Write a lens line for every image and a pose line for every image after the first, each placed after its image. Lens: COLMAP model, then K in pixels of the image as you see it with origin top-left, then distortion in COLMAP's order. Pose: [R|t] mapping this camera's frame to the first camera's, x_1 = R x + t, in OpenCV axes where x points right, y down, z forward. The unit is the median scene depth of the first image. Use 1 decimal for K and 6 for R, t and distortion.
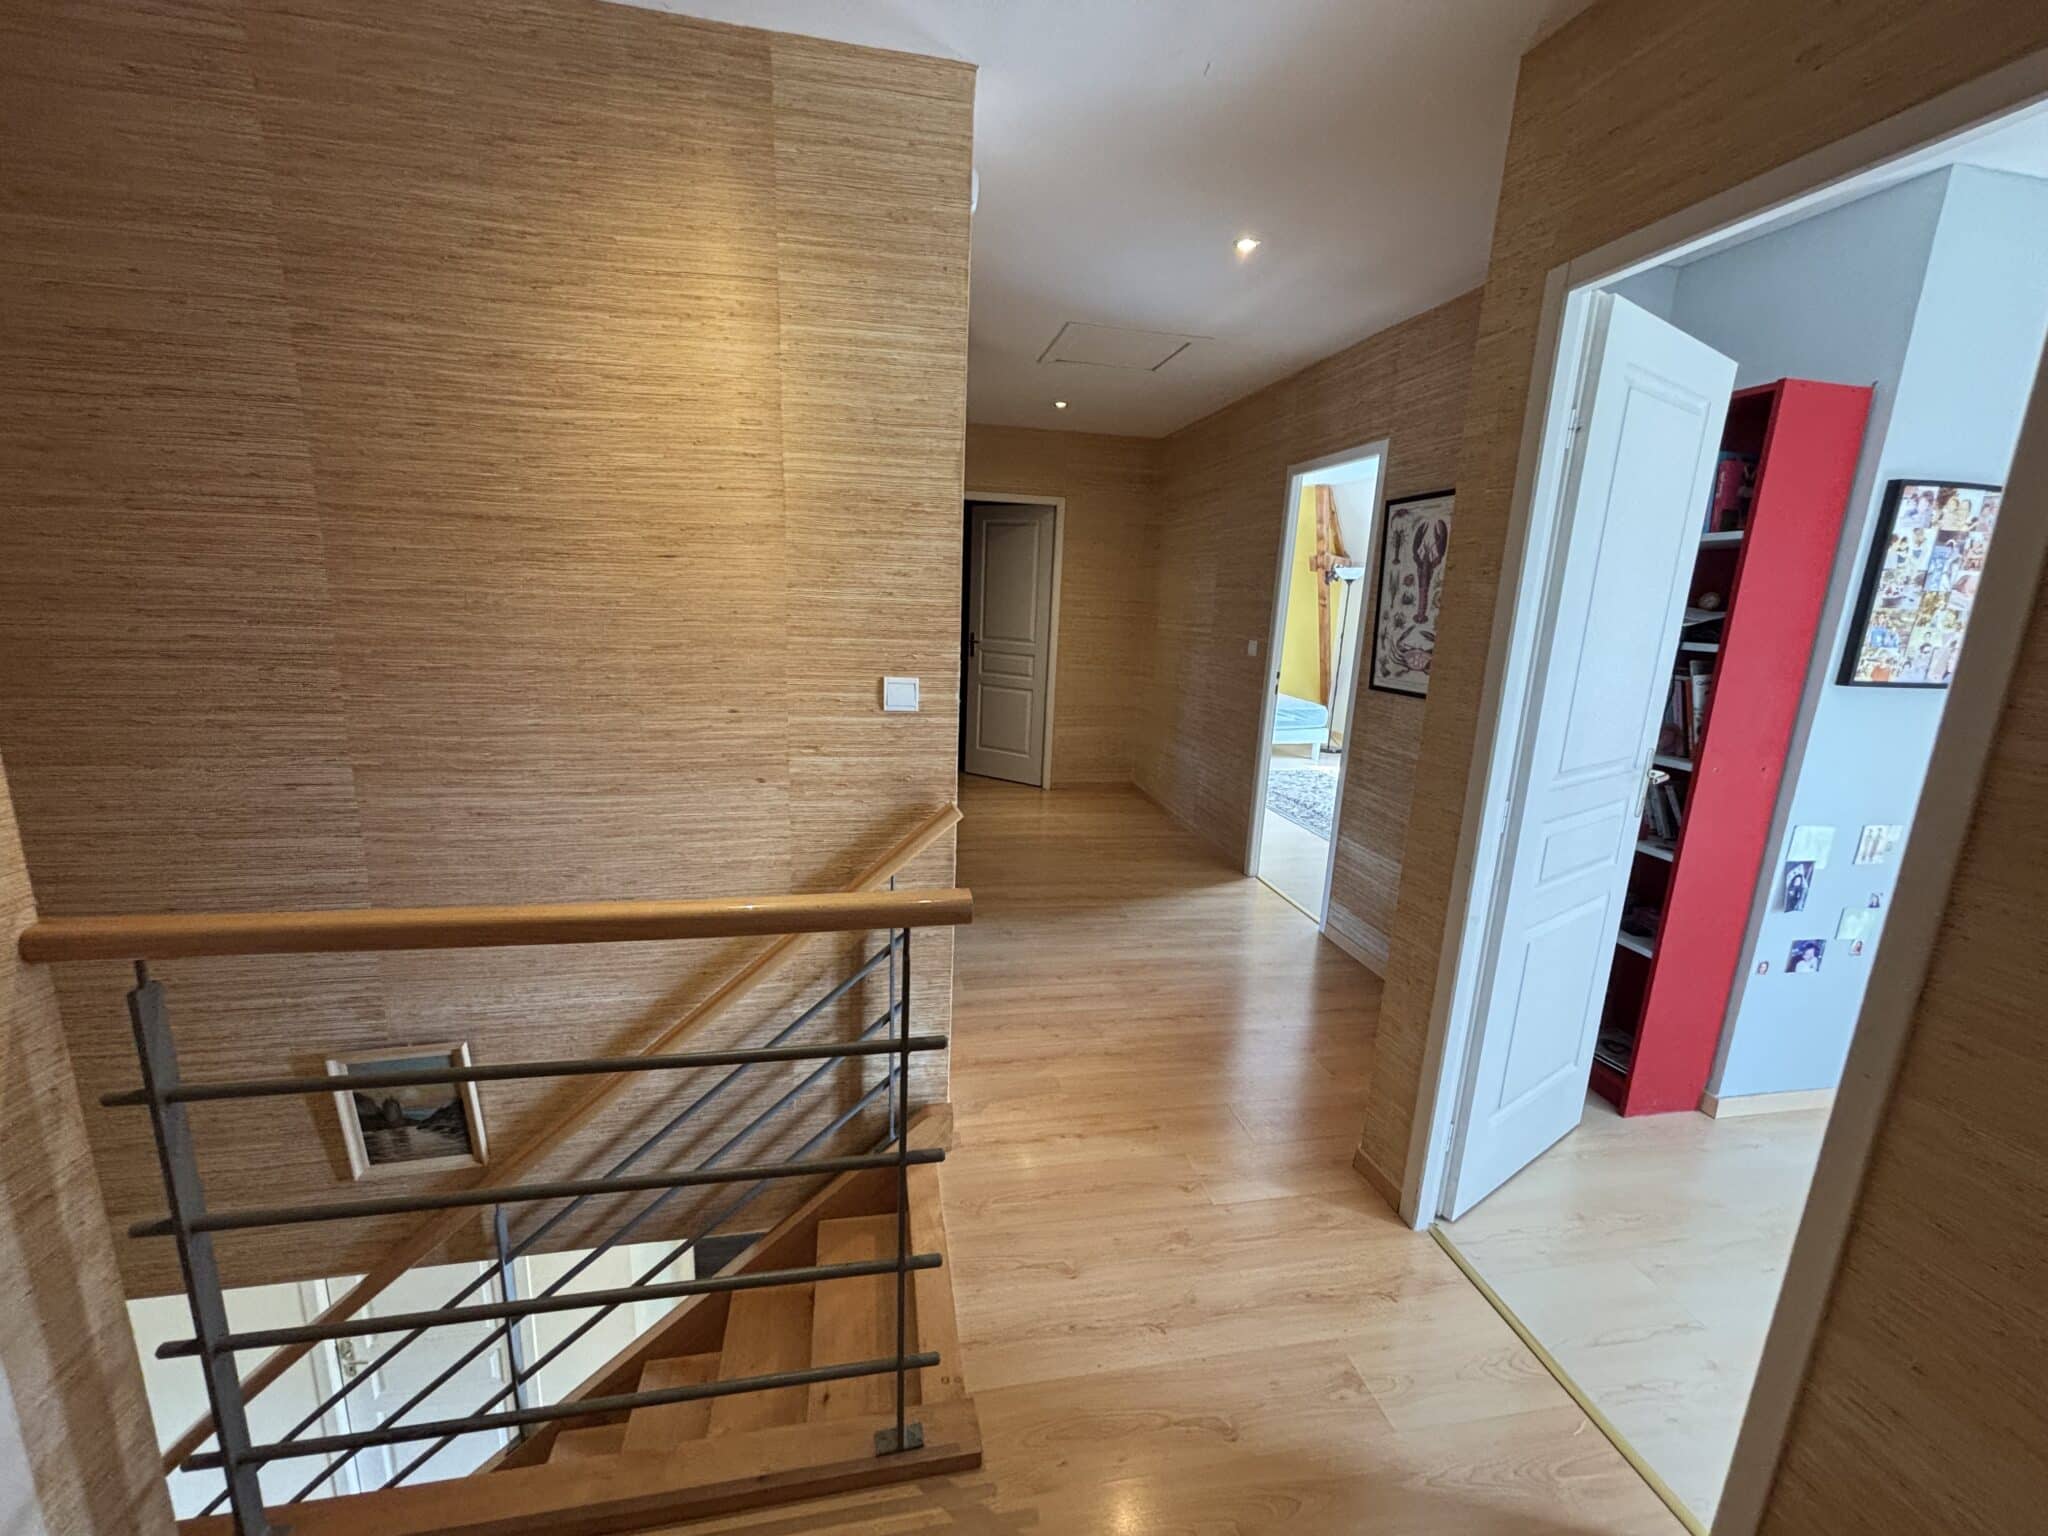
lens RADIAL K [[826.7, 0, 1010.9], [0, 826.7, 764.7], [0, 0, 1]] dist [-0.012135, 0.003027]
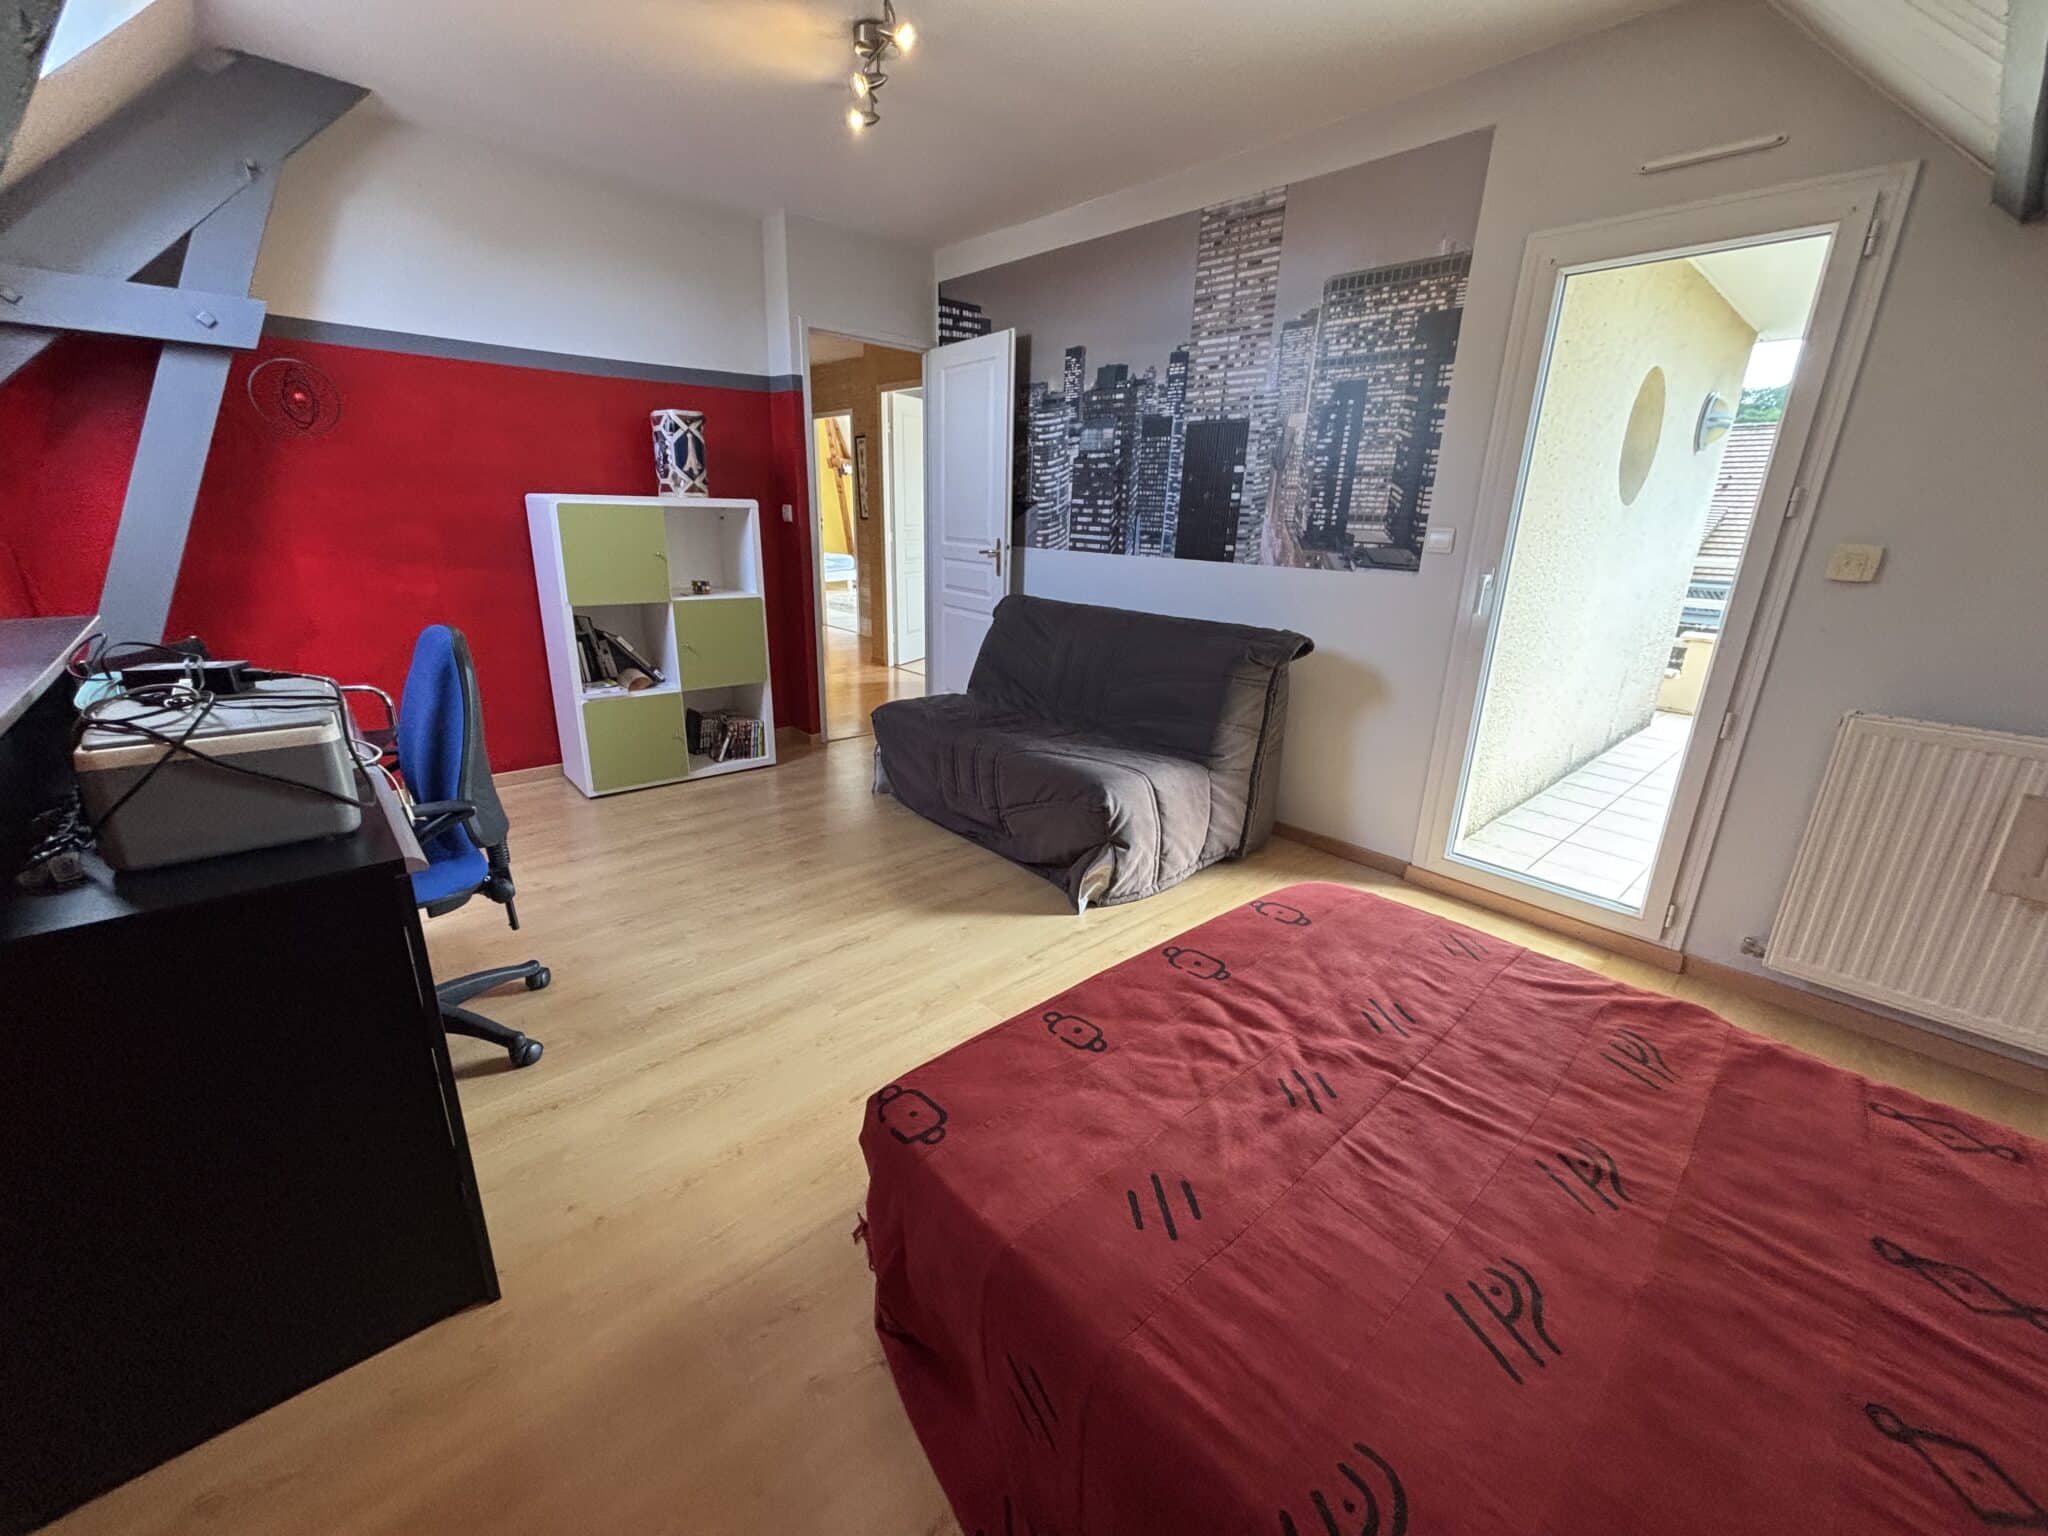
lens RADIAL K [[826.7, 0, 1015.0], [0, 826.7, 759.9], [0, 0, 1]] dist [-0.012135, 0.003027]
pose [[0.853555, -0.176780, 0.490094, -0.276670], [0.124404, 0.982620, 0.137774, 0.188043], [-0.505932, -0.056628, 0.860713, -0.767057]]
